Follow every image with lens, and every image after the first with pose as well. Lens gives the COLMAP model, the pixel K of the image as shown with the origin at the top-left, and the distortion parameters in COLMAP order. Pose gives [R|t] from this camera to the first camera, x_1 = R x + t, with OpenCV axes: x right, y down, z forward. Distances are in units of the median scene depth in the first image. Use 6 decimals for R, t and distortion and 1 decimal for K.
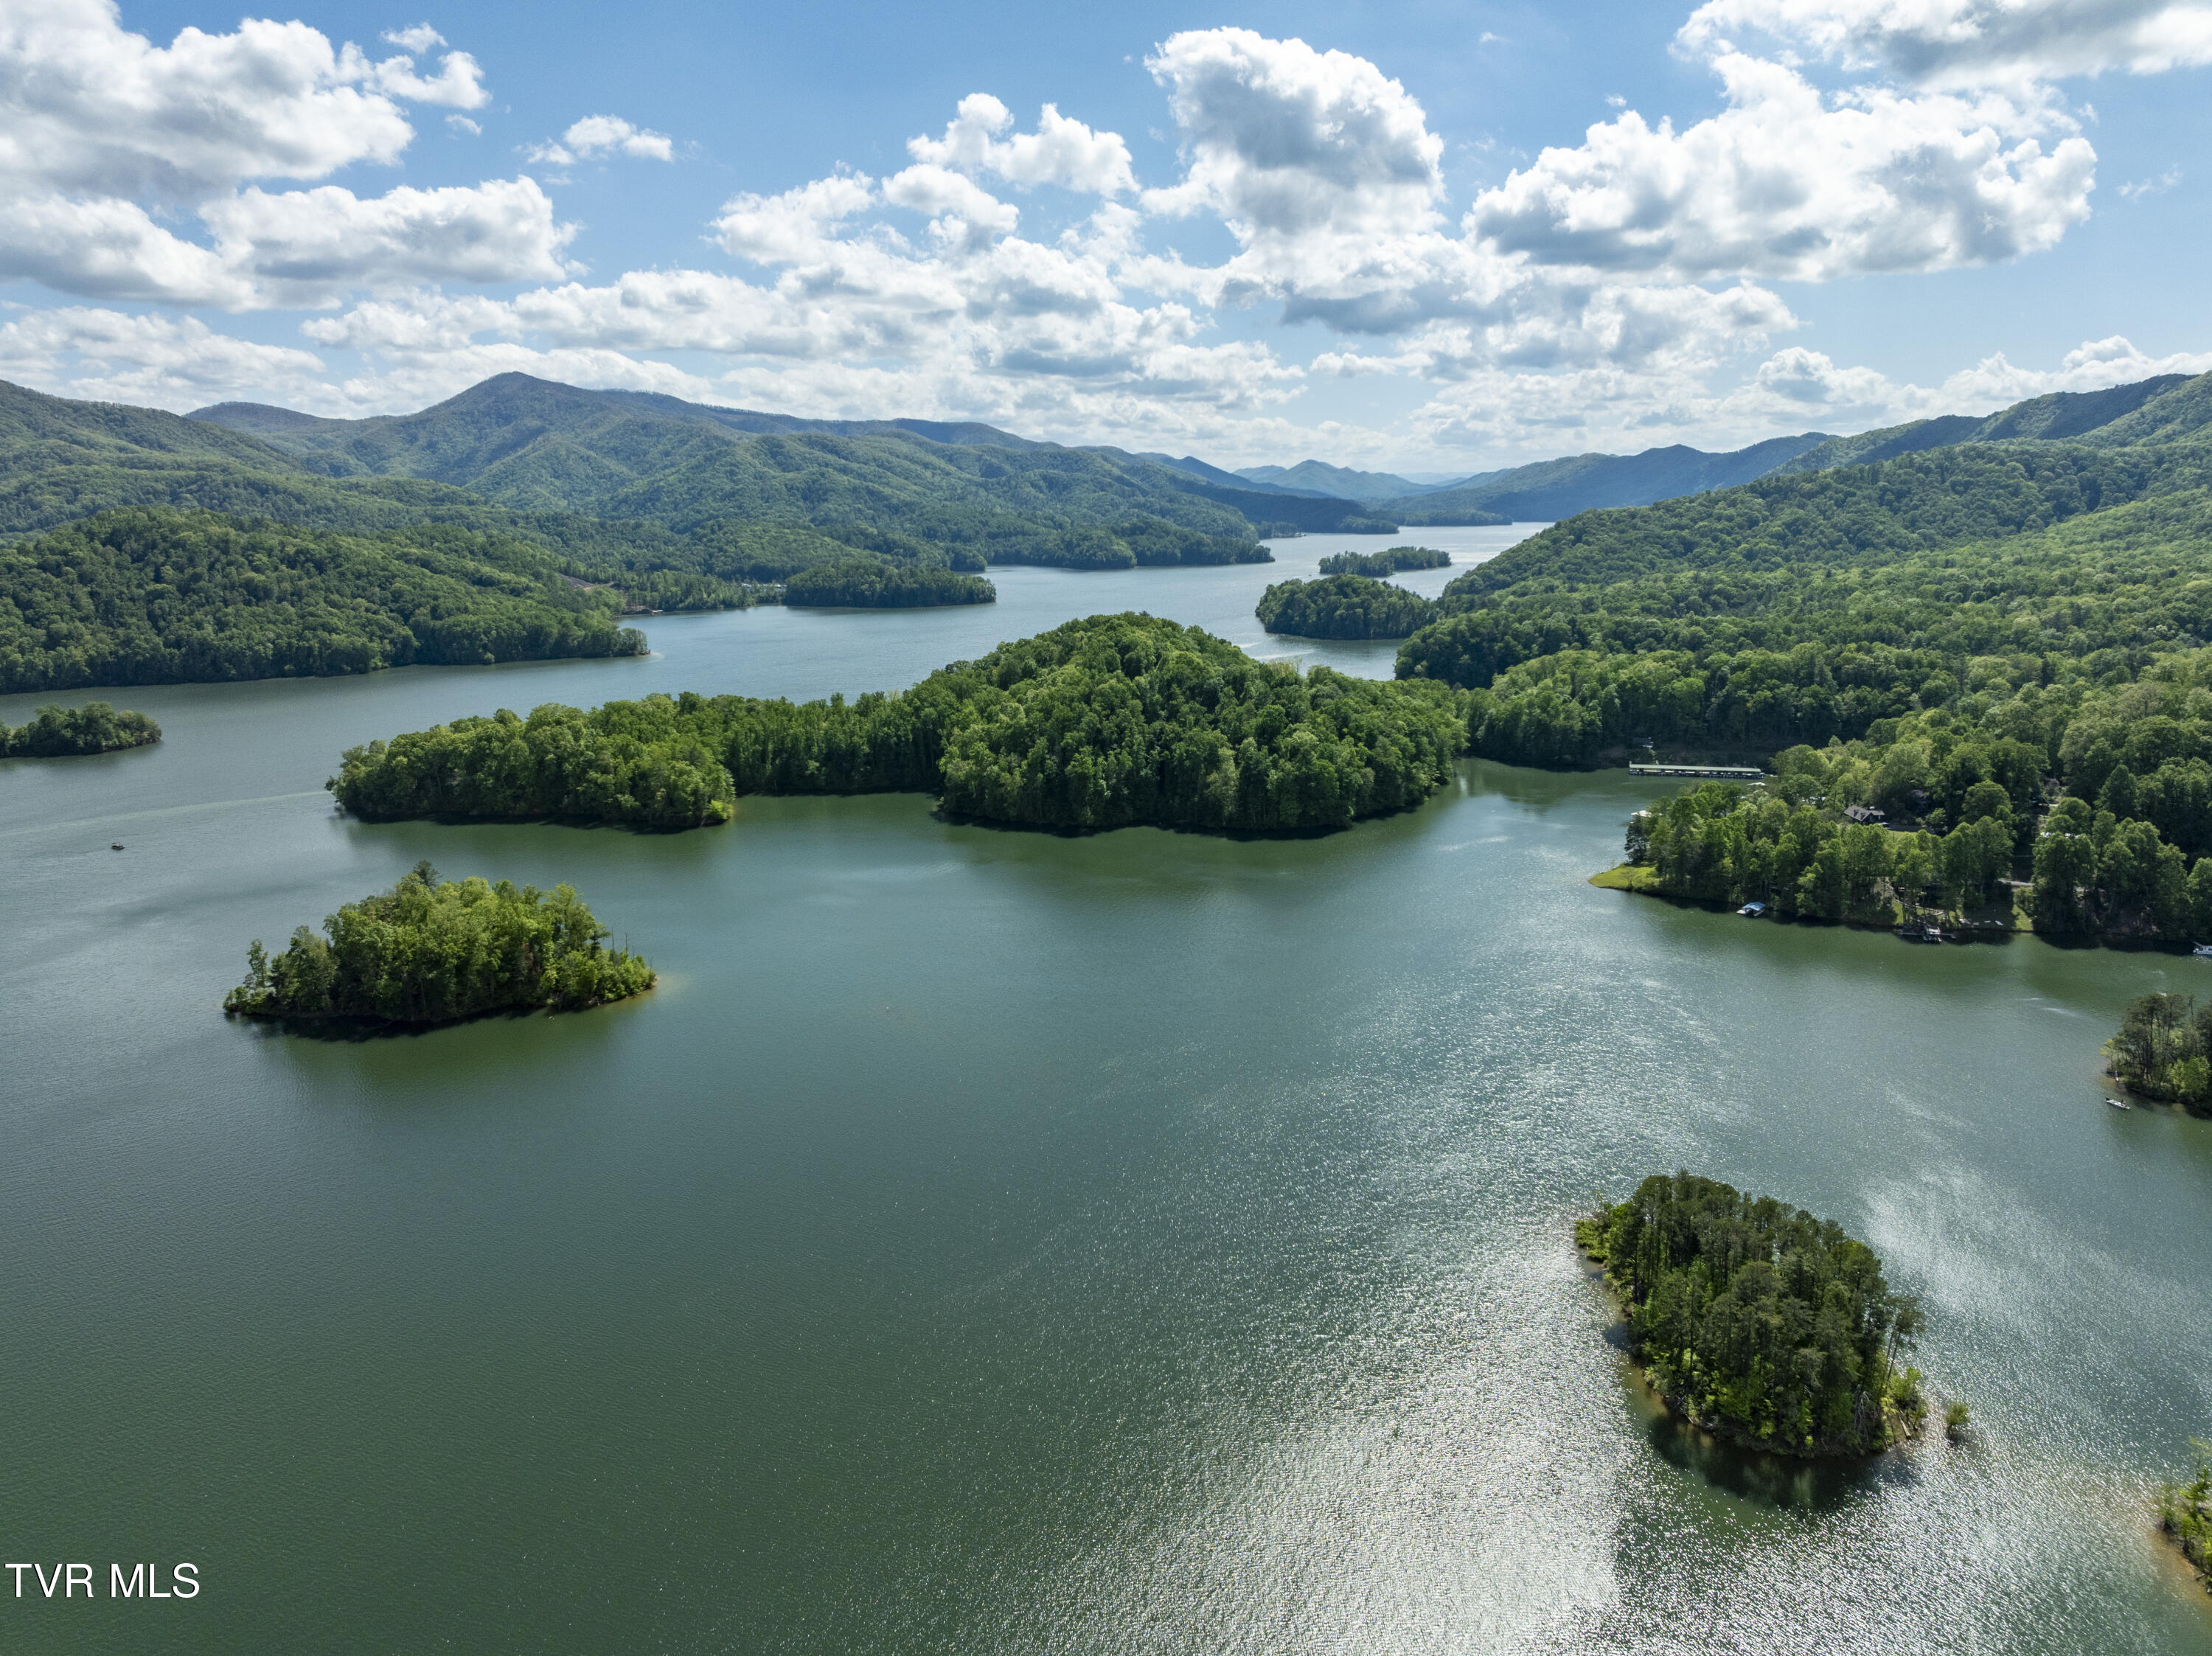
lens RADIAL K [[1494.1, 0, 1100.3], [0, 1494.1, 756.9], [0, 0, 1]] dist [-0.032139, -0.000002]
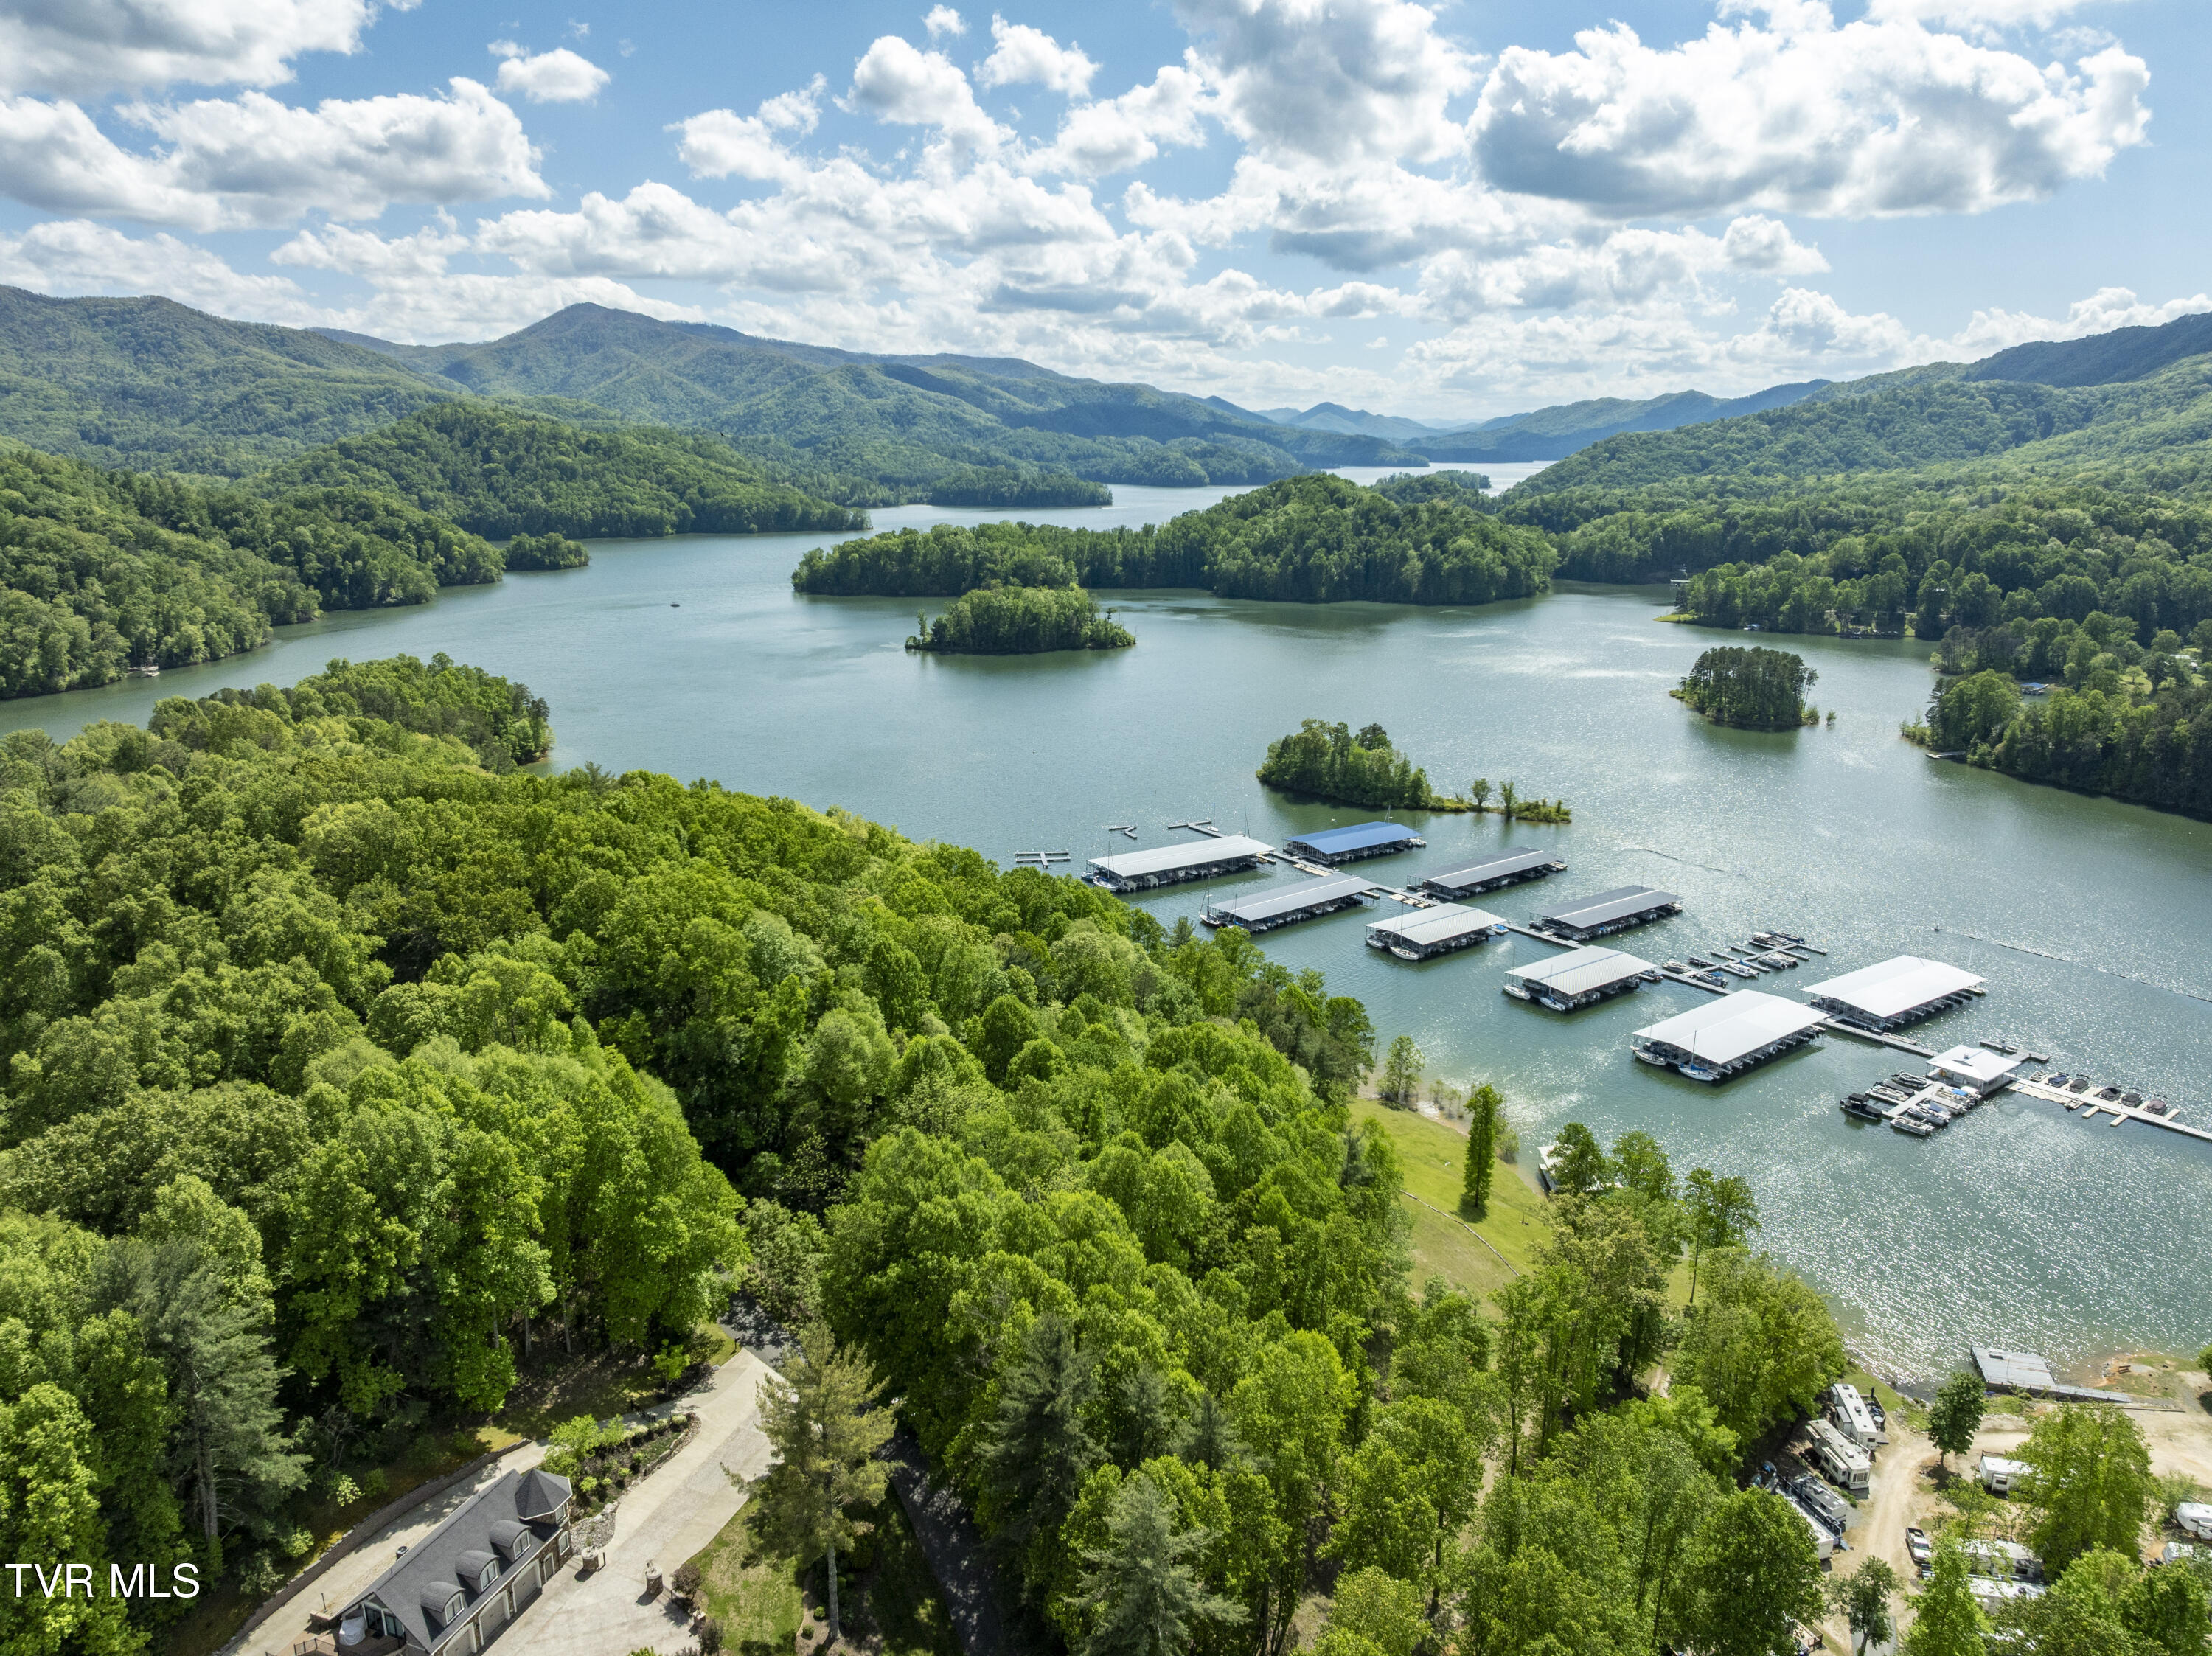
lens RADIAL K [[1563.7, 0, 1106.0], [0, 1563.7, 828.0], [0, 0, 1]] dist [-0.036911, 0.003354]
pose [[0.999735, 0.007295, 0.021832, -0.149360], [-0.008741, 0.997720, 0.066913, 0.098951], [-0.021294, -0.067086, 0.997520, -0.342069]]
